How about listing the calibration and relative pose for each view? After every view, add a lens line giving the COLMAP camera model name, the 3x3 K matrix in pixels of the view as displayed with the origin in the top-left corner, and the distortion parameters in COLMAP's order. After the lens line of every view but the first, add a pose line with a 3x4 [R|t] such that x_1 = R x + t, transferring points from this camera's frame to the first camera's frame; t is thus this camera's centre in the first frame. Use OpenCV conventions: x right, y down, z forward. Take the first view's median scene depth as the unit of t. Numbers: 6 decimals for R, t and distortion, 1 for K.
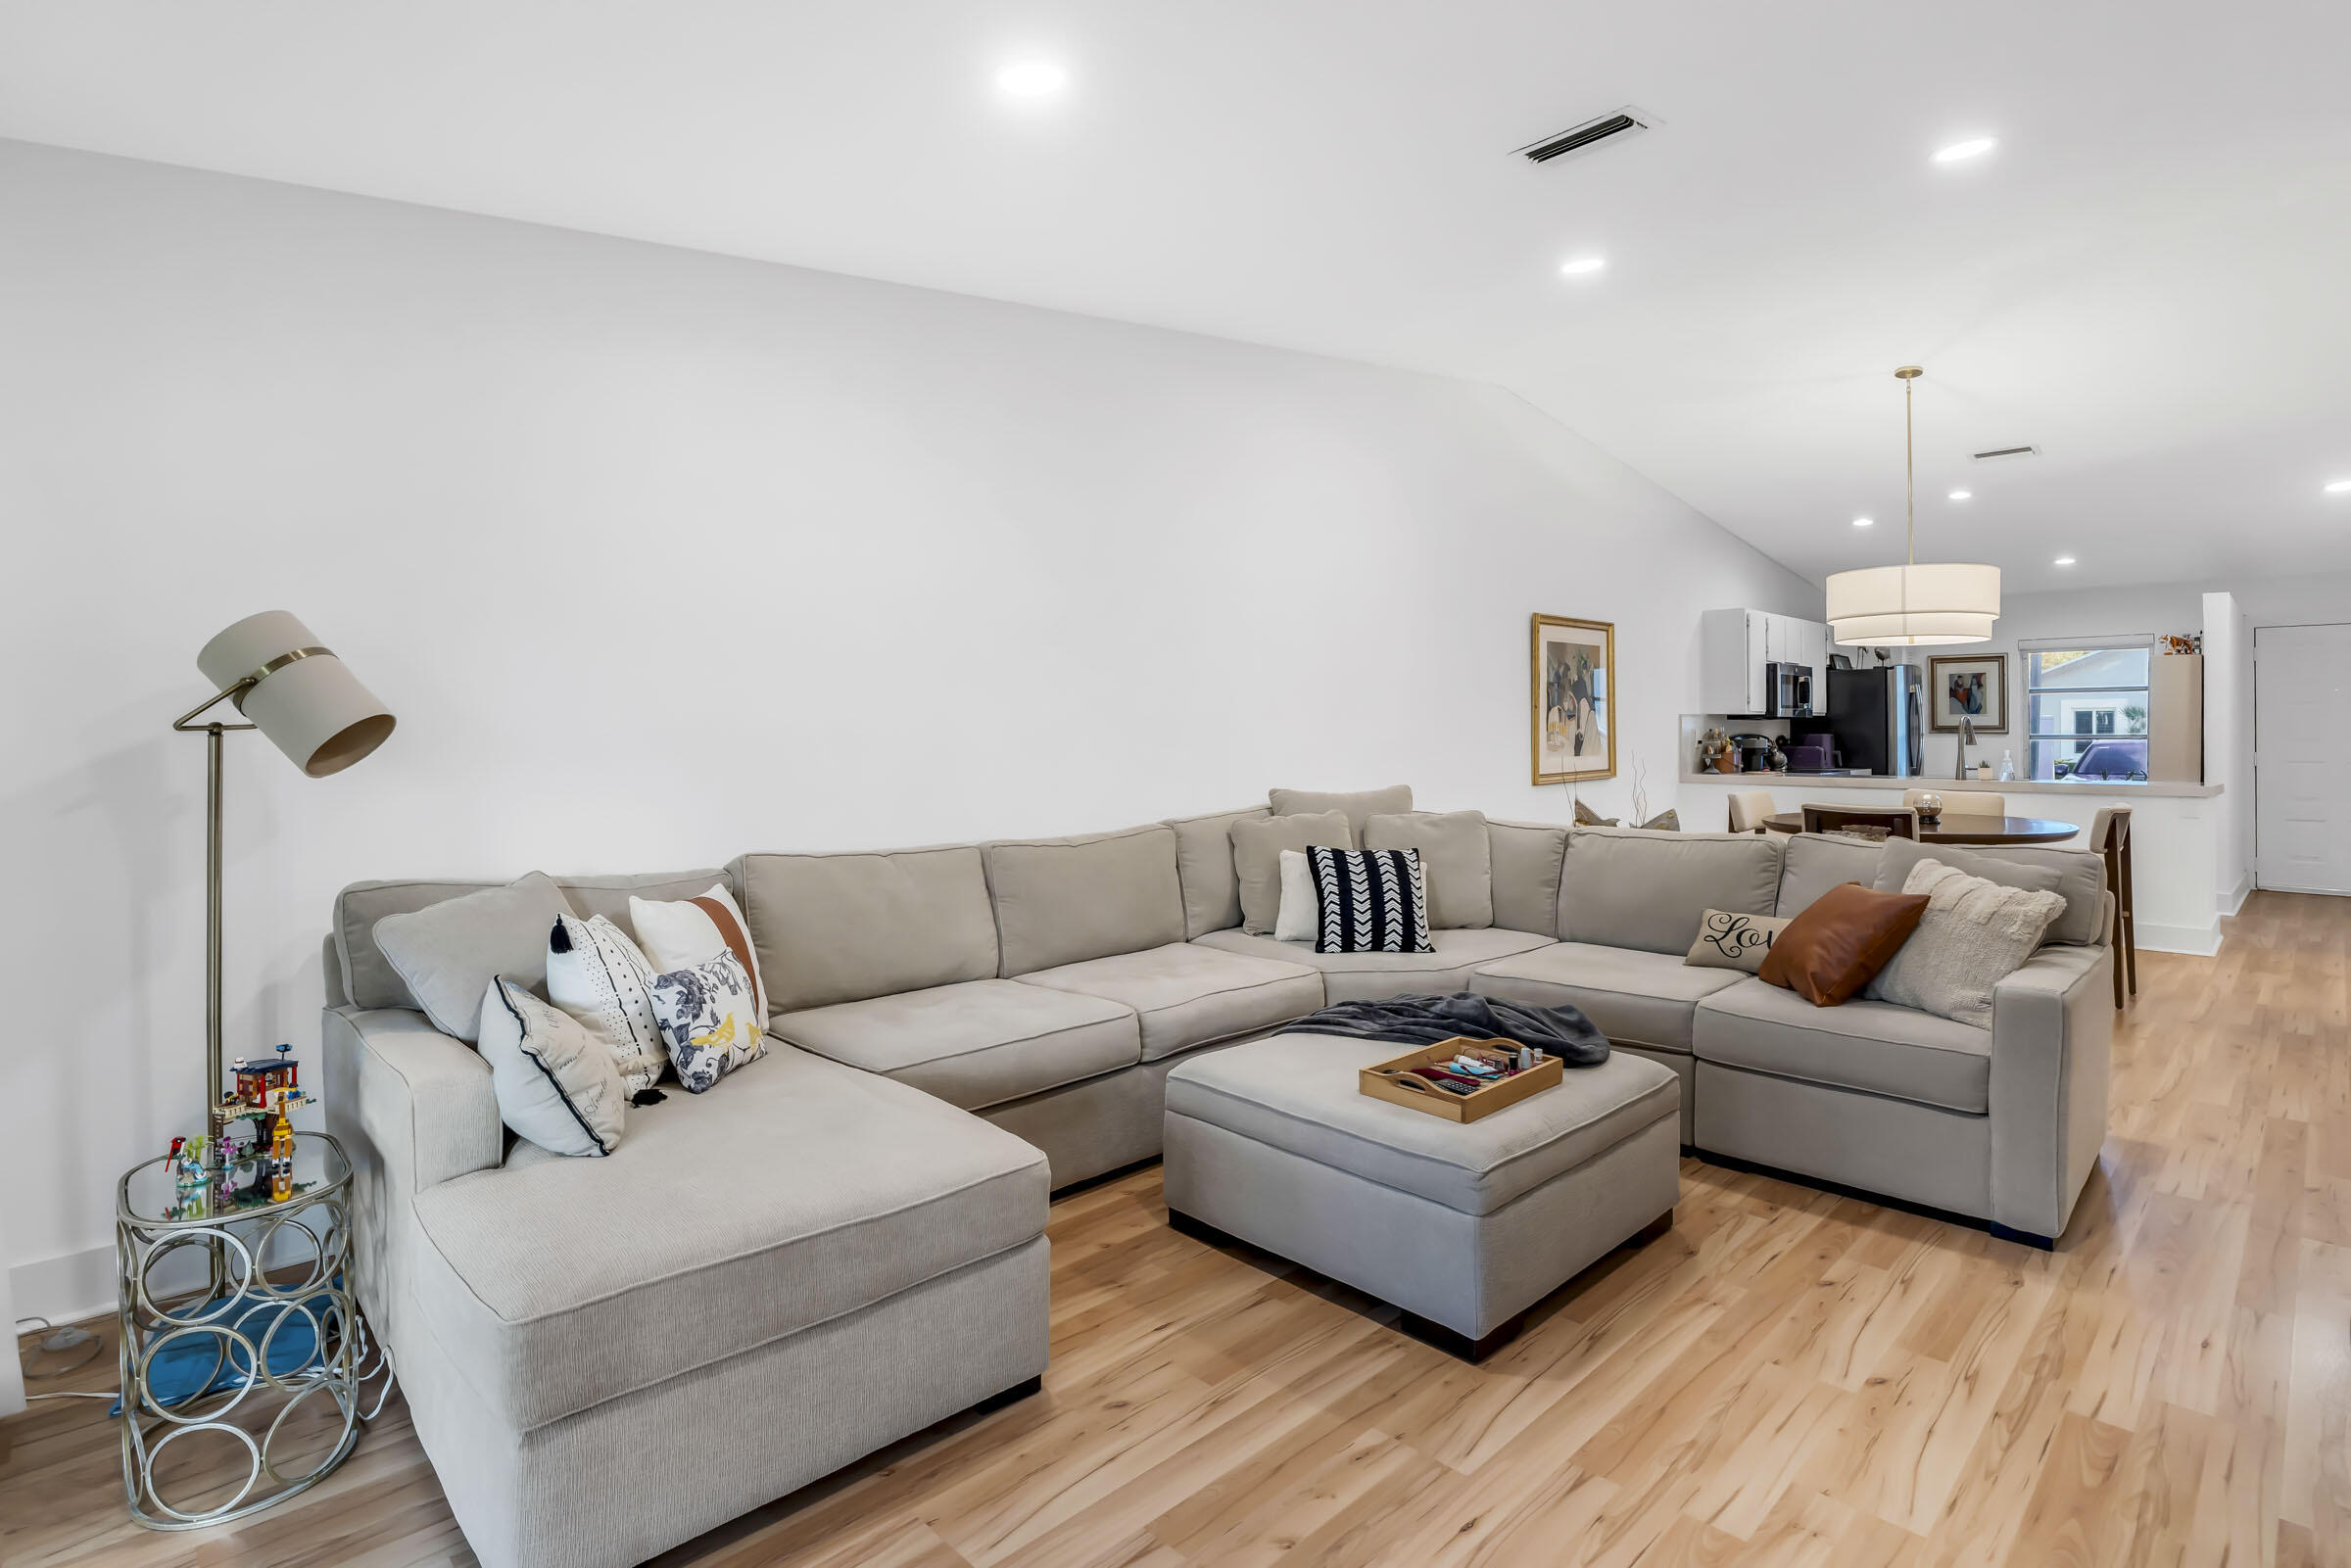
lens RADIAL K [[1134.2, 0, 1221.7], [0, 1134.2, 716.6], [0, 0, 1]] dist [-0.021637, 0.003886]
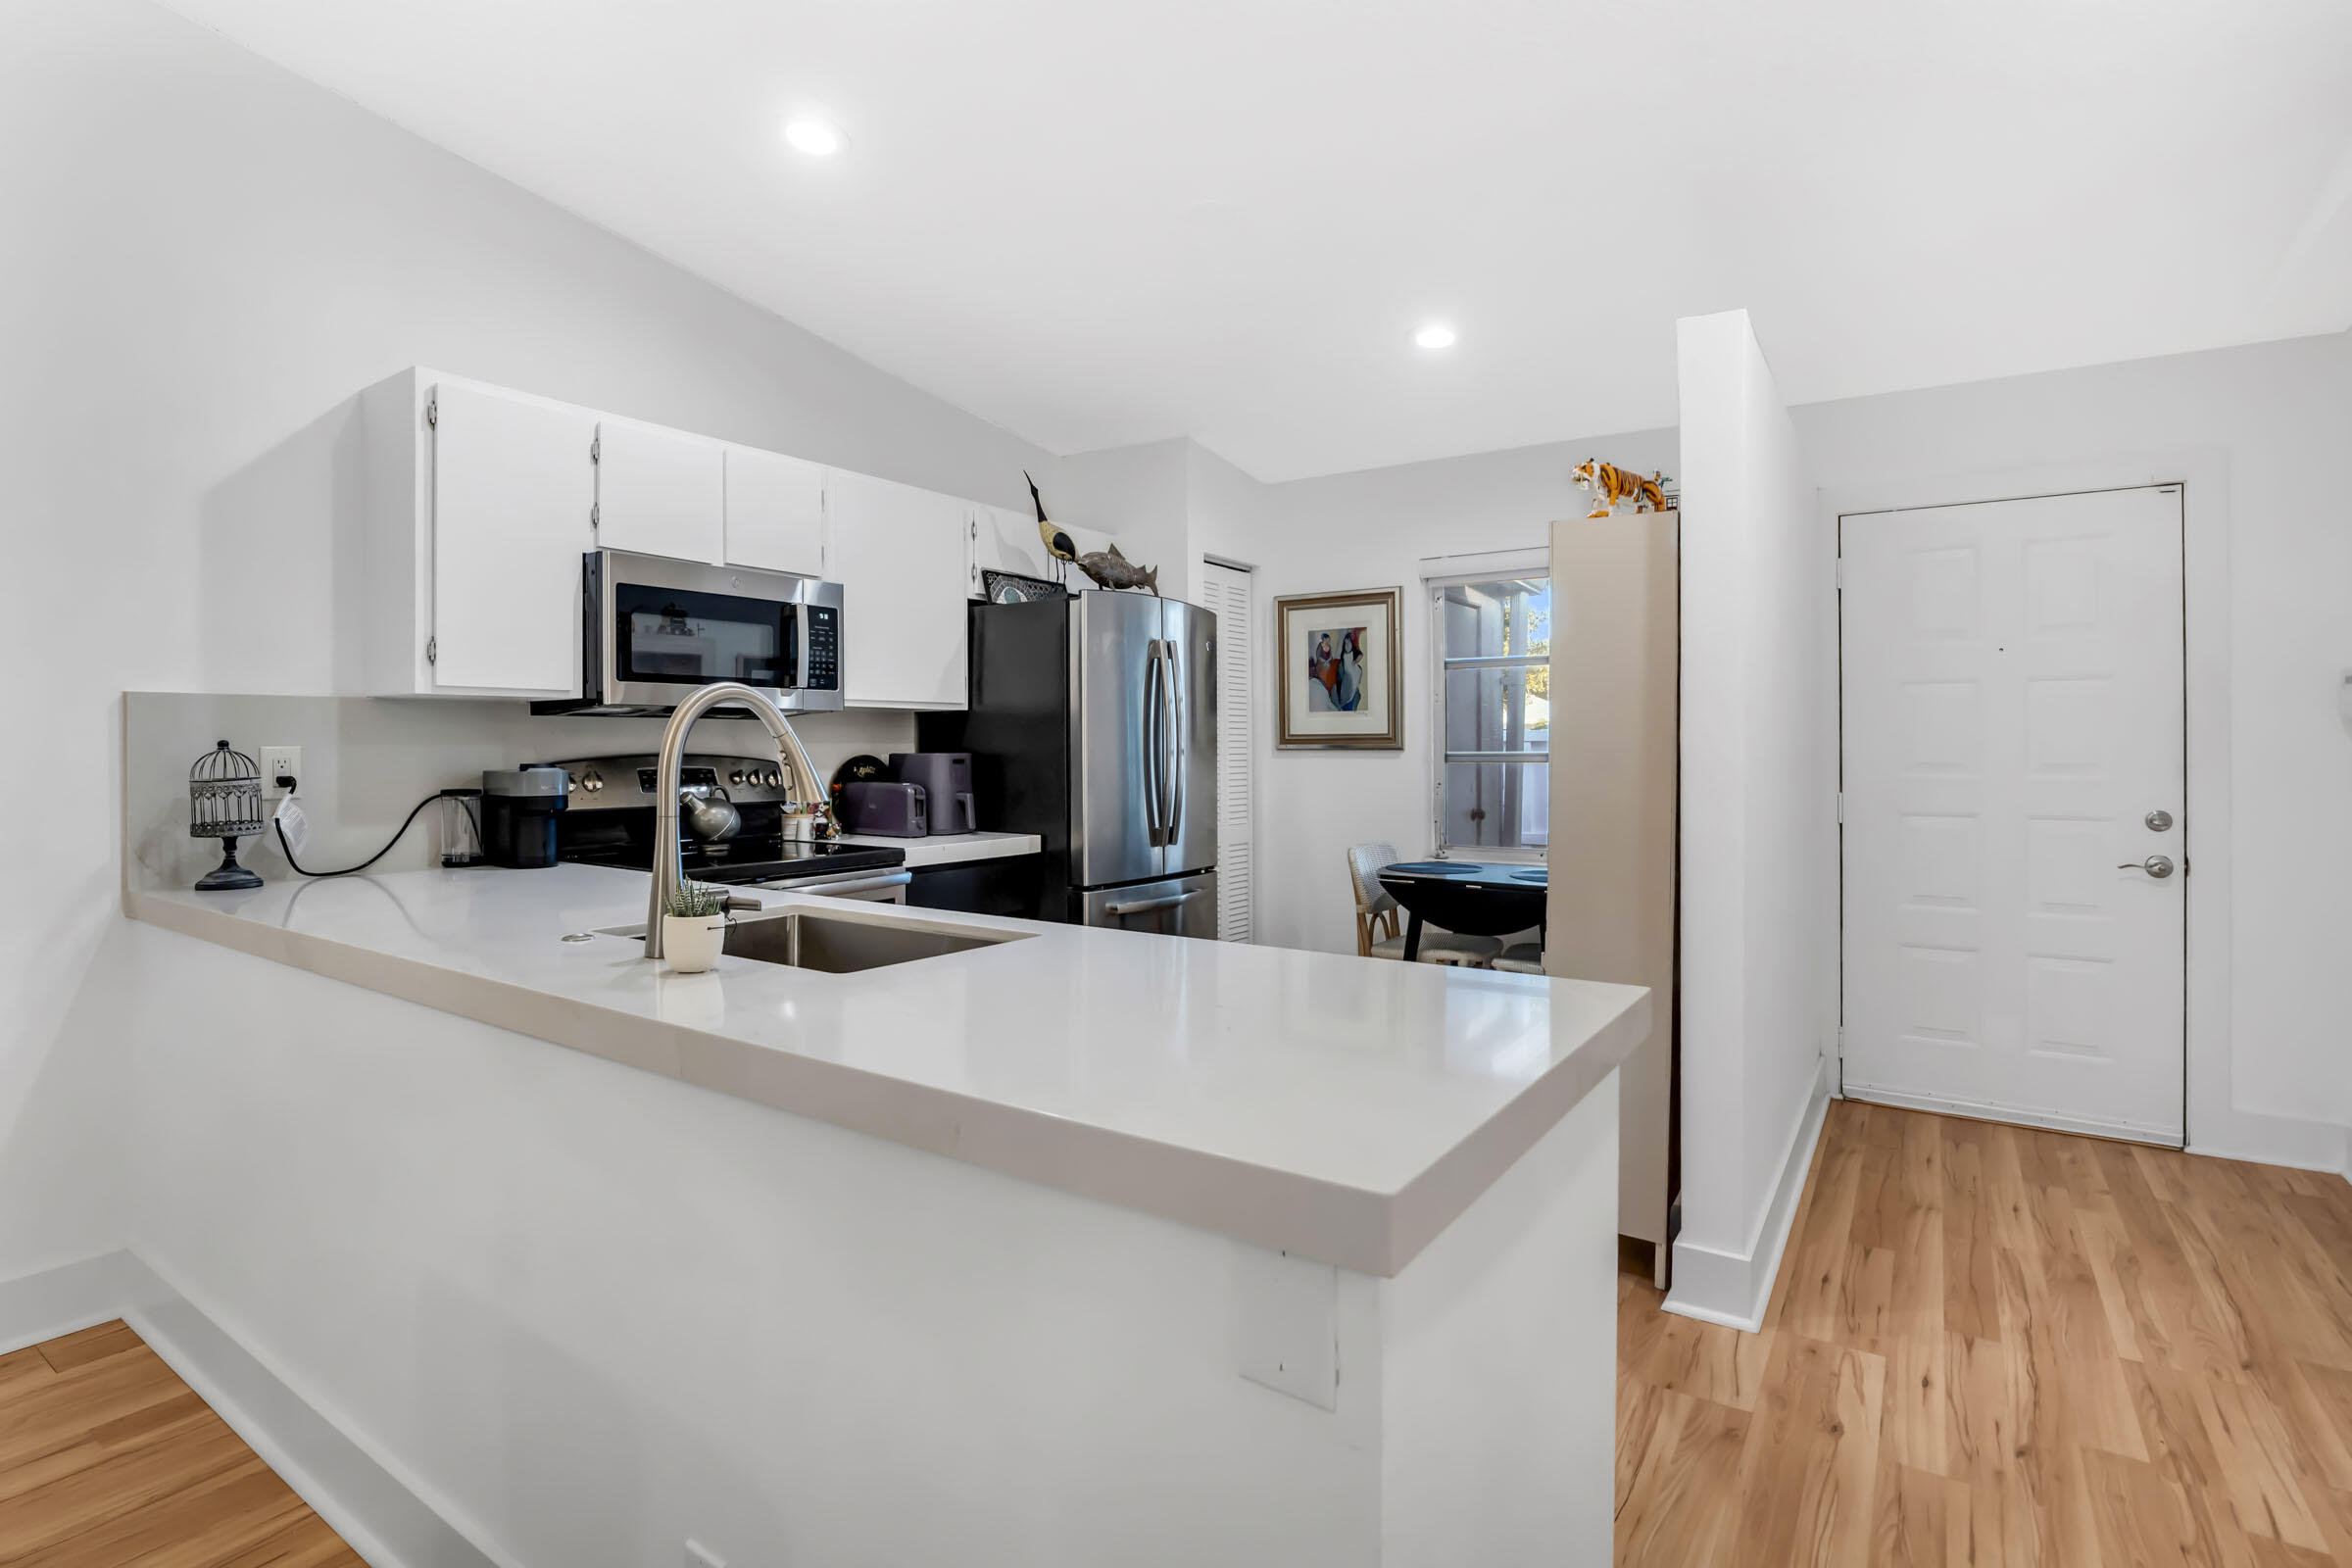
lens RADIAL K [[1065.6, 0, 1169.8], [0, 1065.6, 740.5], [0, 0, 1]] dist [-0.029327, -0.000257]
pose [[0.987172, -0.002137, 0.159648, 0.735551], [0.000939, 0.999971, 0.007575, 0.010371], [-0.159660, -0.007328, 0.987145, 0.778239]]
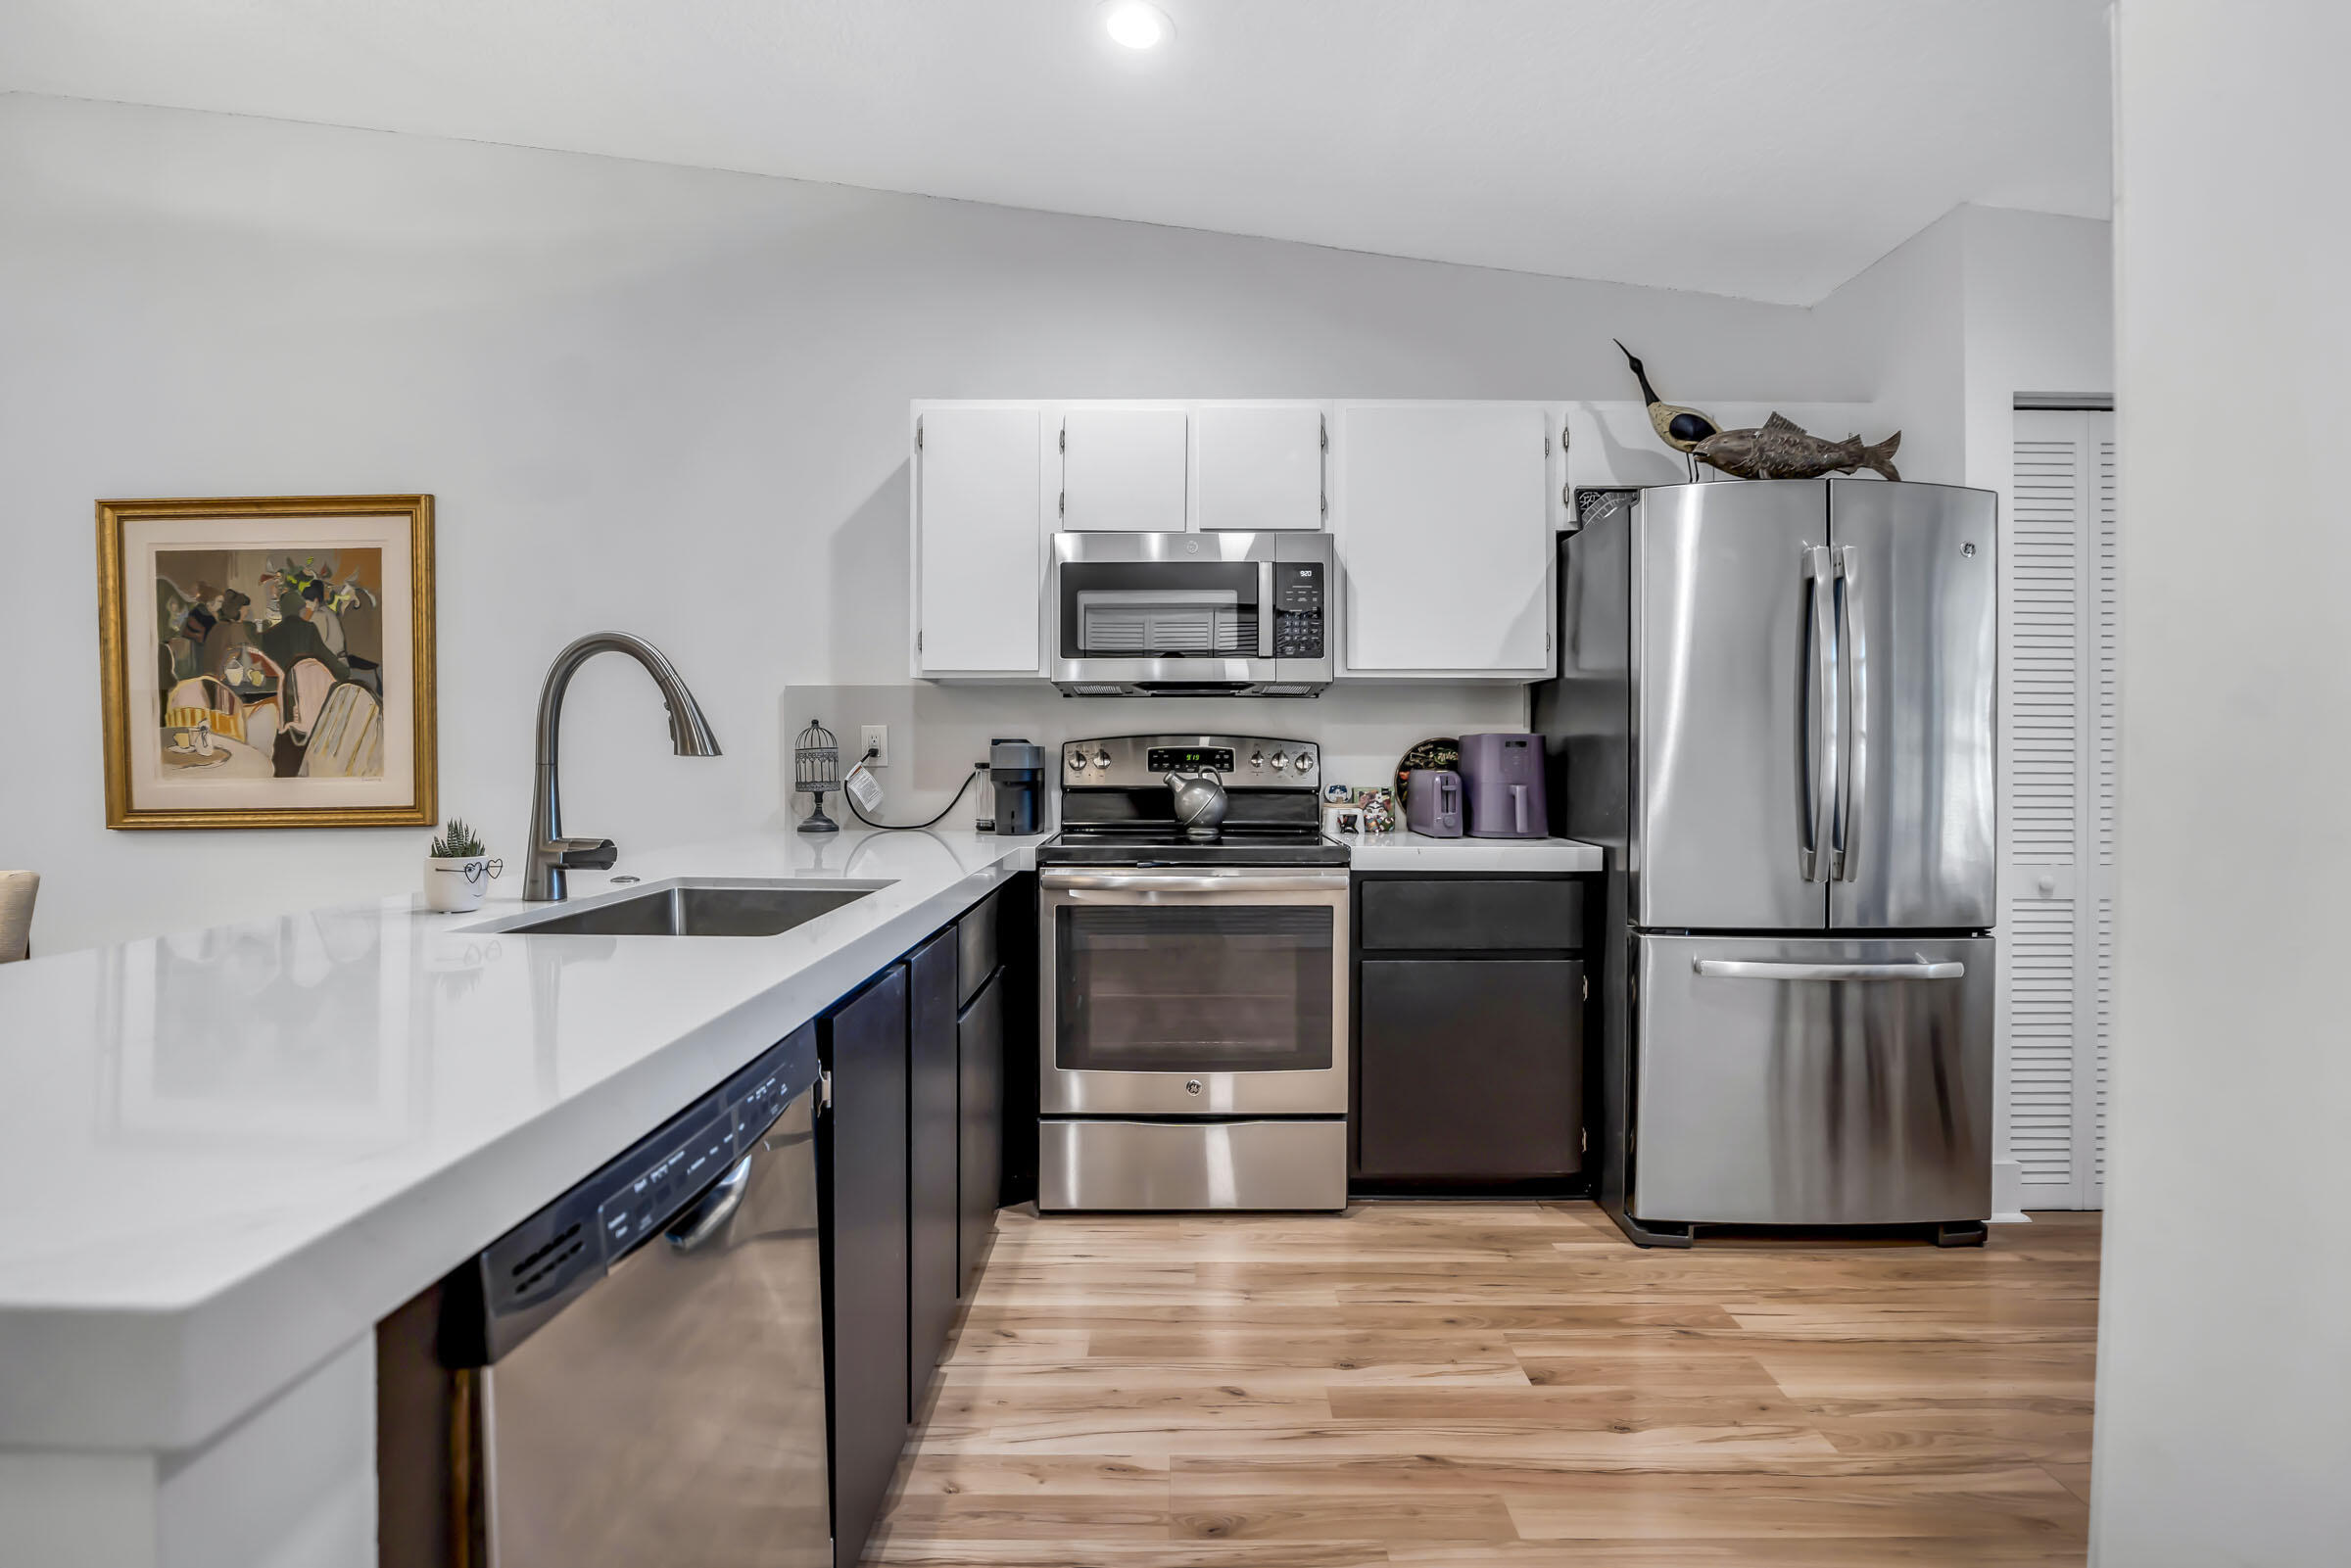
lens RADIAL K [[1134.2, 0, 1167.8], [0, 1134.2, 757.5], [0, 0, 1]] dist [-0.021637, 0.003886]
pose [[0.710868, 0.006367, -0.703296, 0.928103], [0.008882, 0.999798, 0.018029, 0.021104], [0.703269, -0.019063, 0.710668, 0.918173]]
